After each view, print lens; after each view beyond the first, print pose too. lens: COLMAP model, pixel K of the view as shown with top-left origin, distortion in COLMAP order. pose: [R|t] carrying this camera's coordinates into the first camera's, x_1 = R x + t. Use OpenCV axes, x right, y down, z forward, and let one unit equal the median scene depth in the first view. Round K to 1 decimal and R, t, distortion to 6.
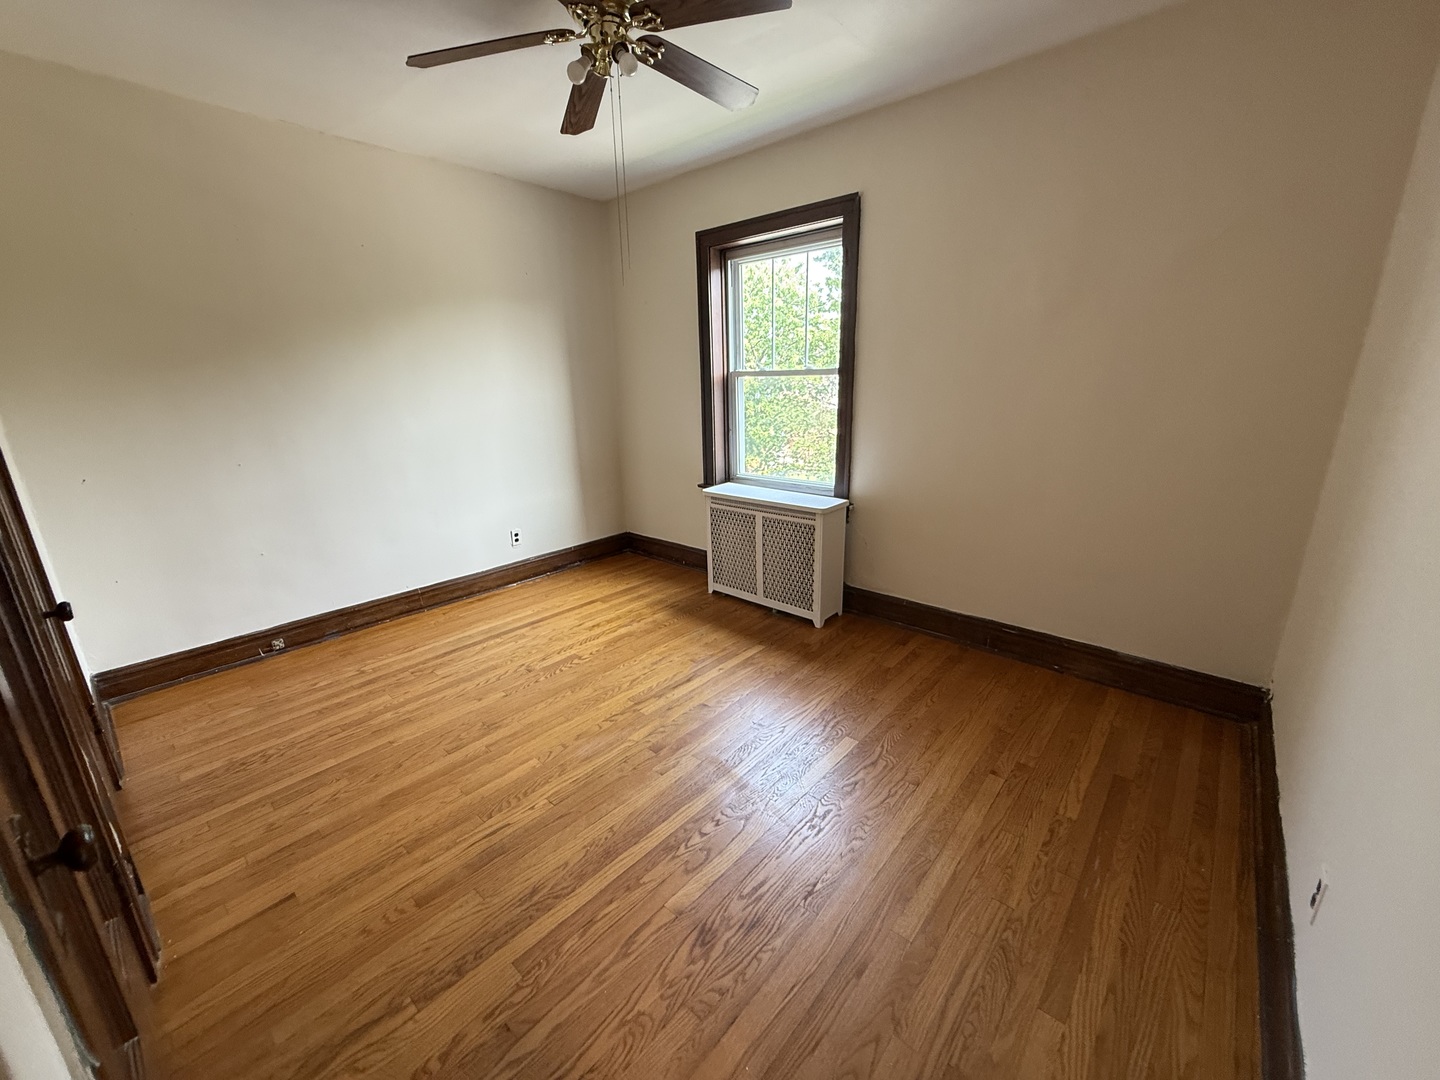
lens RADIAL K [[573.5, 0, 716.9], [0, 573.5, 539.4], [0, 0, 1]] dist [-0.000507, -0.000011]
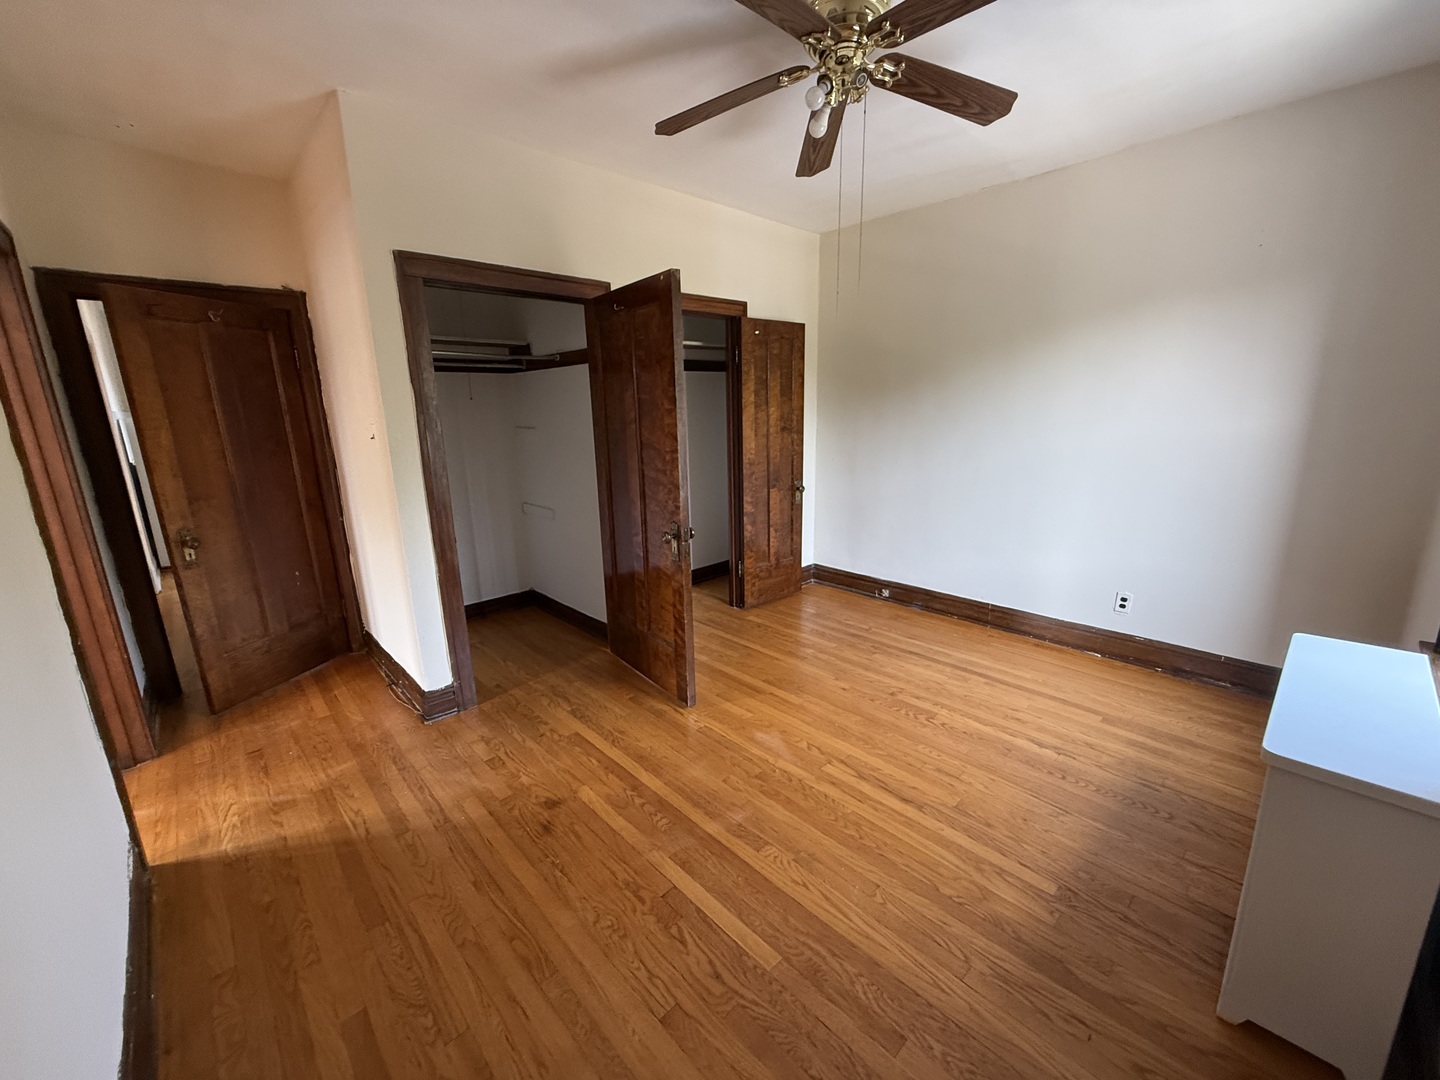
lens RADIAL K [[573.5, 0, 716.9], [0, 573.5, 539.4], [0, 0, 1]] dist [-0.000507, -0.000011]
pose [[-0.090743, 0.248494, -0.964374, 0.566039], [-0.249494, 0.931814, 0.263580, -0.198786], [0.964115, 0.264524, -0.022558, 0.610482]]
